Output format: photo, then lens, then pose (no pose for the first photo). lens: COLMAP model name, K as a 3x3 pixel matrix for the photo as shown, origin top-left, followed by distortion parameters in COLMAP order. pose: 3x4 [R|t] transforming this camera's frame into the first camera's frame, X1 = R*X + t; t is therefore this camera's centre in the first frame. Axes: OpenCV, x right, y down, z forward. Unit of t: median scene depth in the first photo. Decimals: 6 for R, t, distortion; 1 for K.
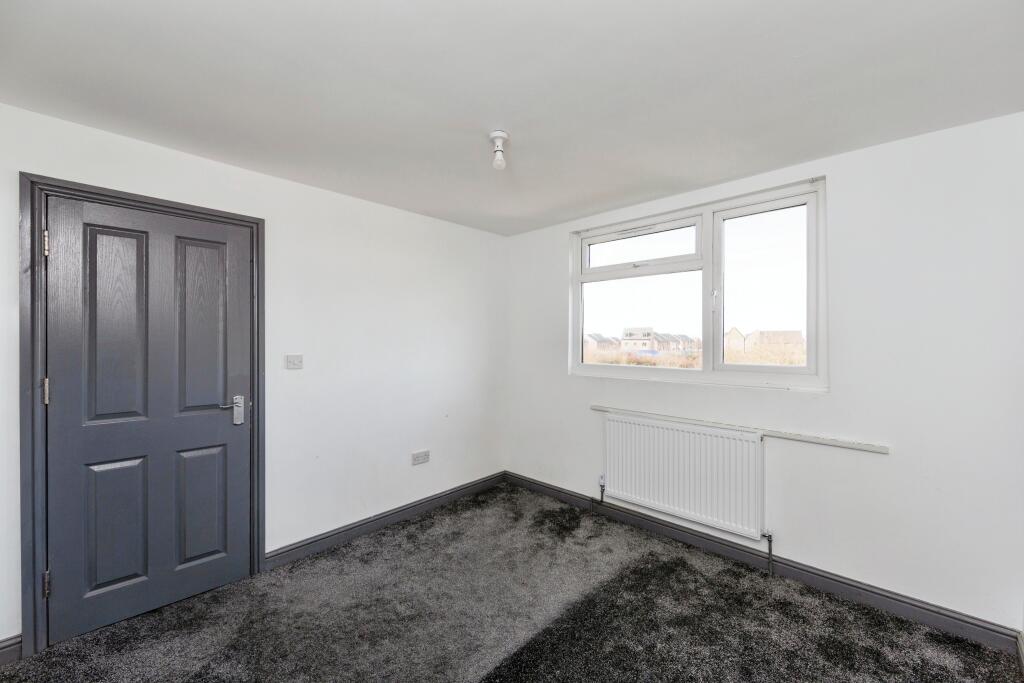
lens RADIAL K [[408.1, 0, 512.0], [0, 408.1, 341.5], [0, 0, 1]] dist [-0.000988, -0.000106]
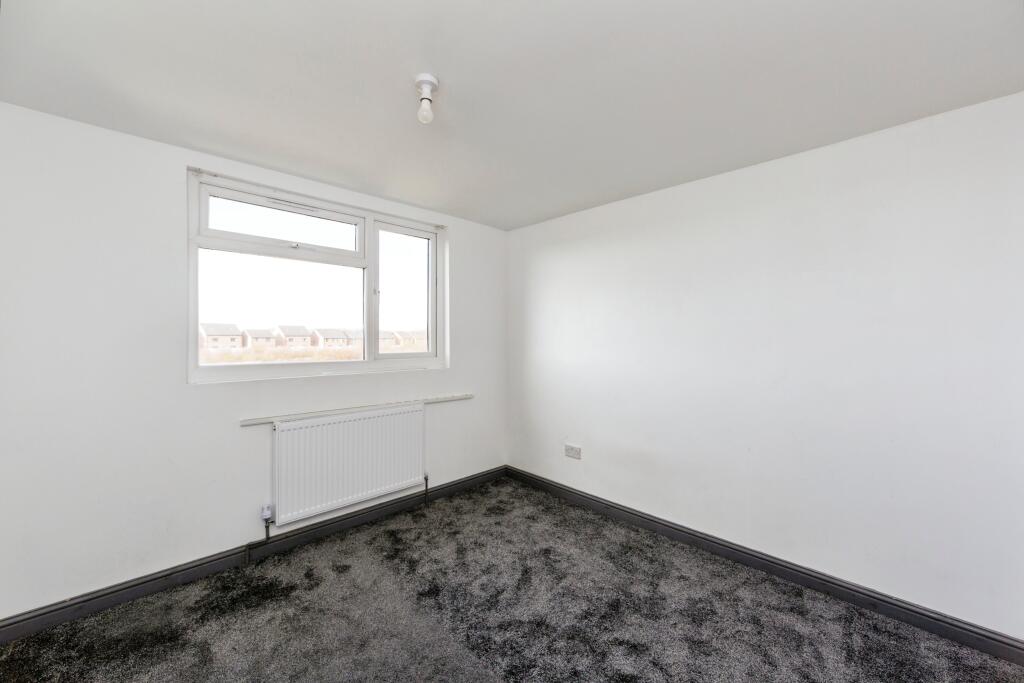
lens RADIAL K [[399.4, 0, 512.0], [0, 399.4, 341.5], [0, 0, 1]] dist [0.000520, -0.000038]
pose [[0.028290, -0.012268, 0.999524, -0.473917], [0.001861, 0.999924, 0.012221, 0.004869], [-0.999598, 0.001514, 0.028311, 0.459181]]
